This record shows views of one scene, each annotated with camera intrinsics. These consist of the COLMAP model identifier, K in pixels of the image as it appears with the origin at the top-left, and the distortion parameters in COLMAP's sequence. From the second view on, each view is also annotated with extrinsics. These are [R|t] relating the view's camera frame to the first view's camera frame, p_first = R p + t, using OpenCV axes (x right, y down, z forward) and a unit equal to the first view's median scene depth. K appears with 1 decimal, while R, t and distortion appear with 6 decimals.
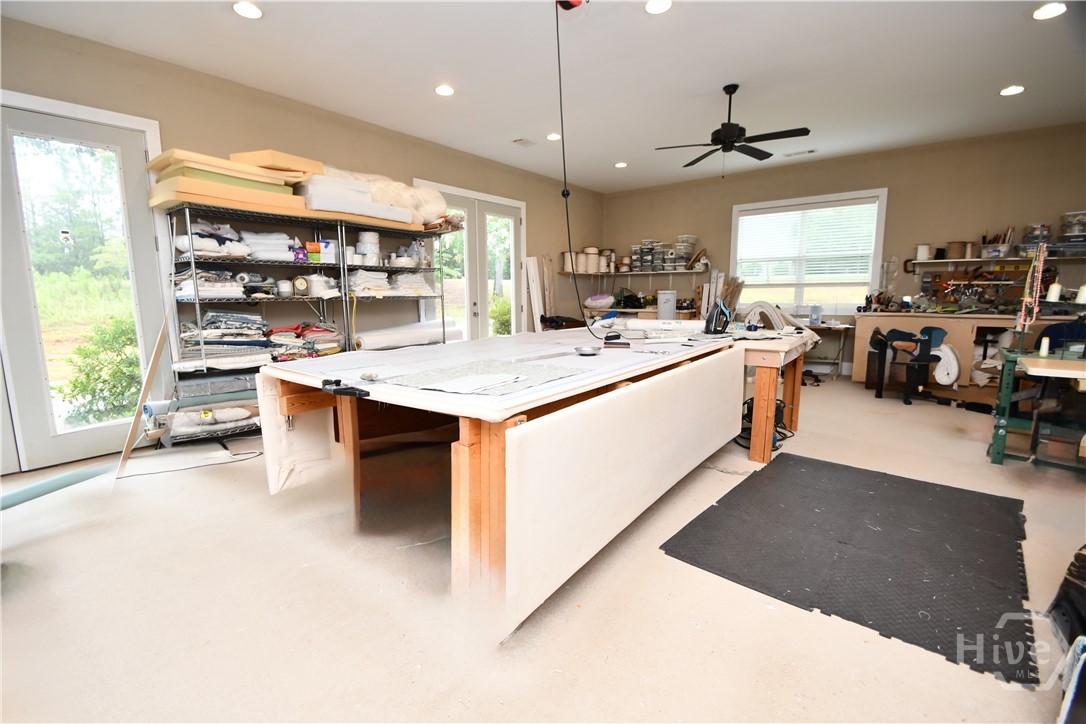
lens RADIAL K [[475.4, 0, 532.4], [0, 475.4, 359.7], [0, 0, 1]] dist [0.018541, -0.020819]
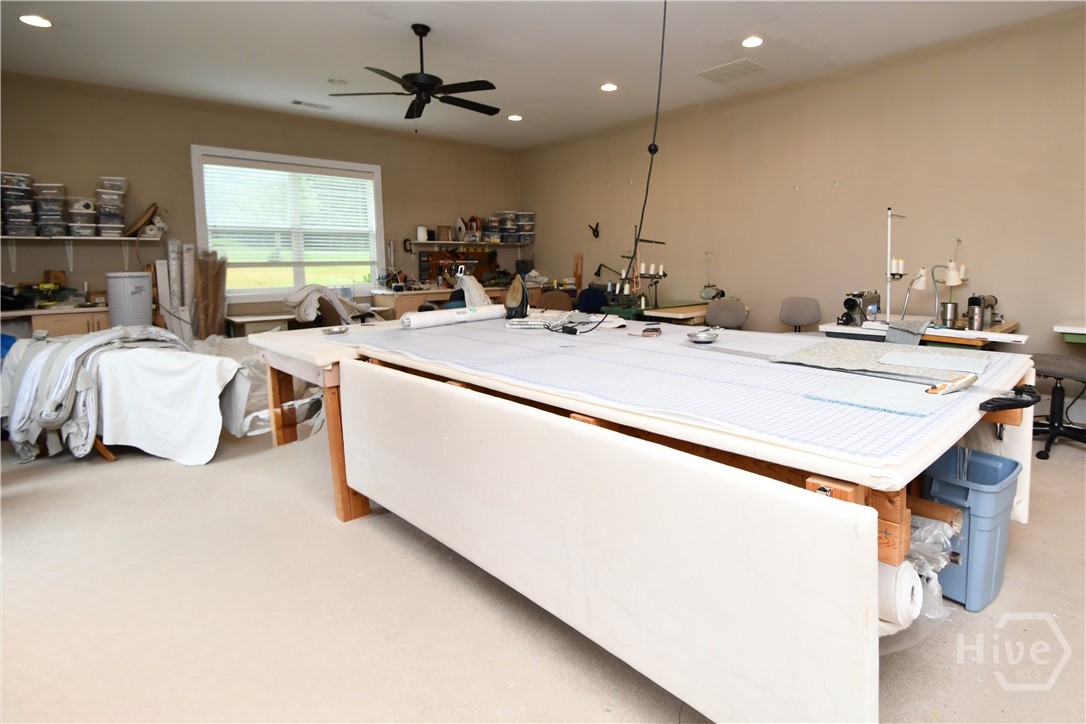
lens RADIAL K [[565.4, 0, 623.0], [0, 565.4, 303.8], [0, 0, 1]] dist [0.000488, -0.000499]
pose [[0.074154, -0.067406, 0.994966, -0.486466], [0.153823, 0.986546, 0.055371, -0.080973], [-0.985312, 0.148942, 0.083525, 0.545309]]
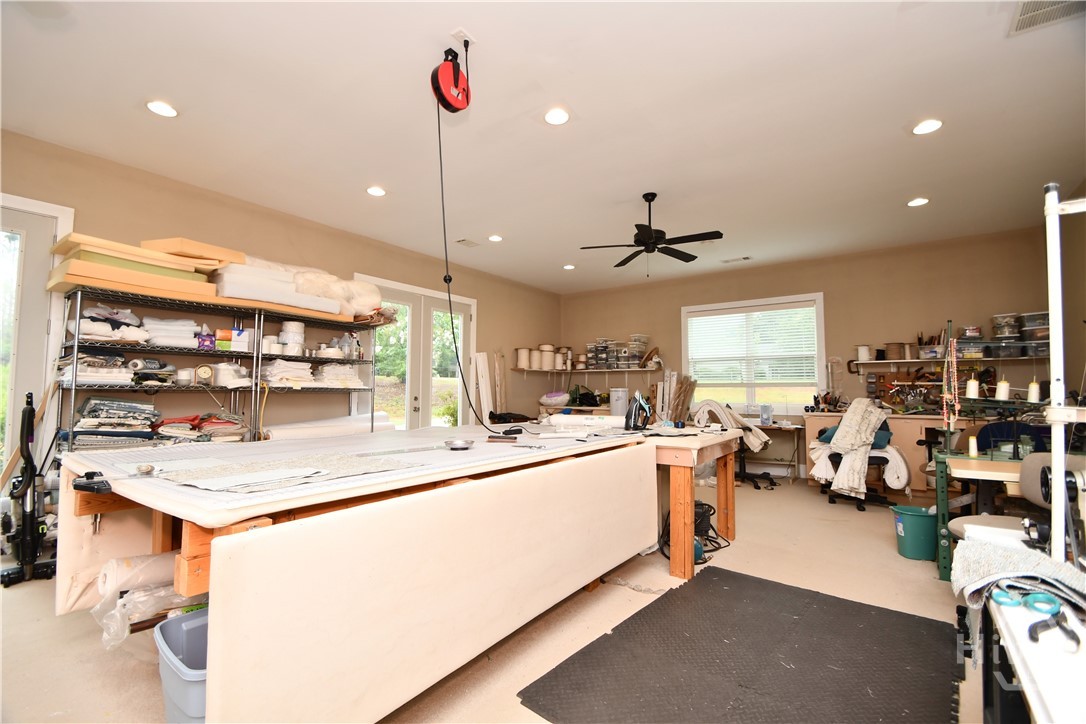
lens RADIAL K [[475.4, 0, 532.4], [0, 475.4, 359.7], [0, 0, 1]] dist [0.018541, -0.020819]
pose [[0.999581, 0.016122, 0.024045, 0.112627], [-0.010789, 0.978198, -0.207396, 0.004884], [-0.026864, 0.207050, 0.977961, 0.042840]]
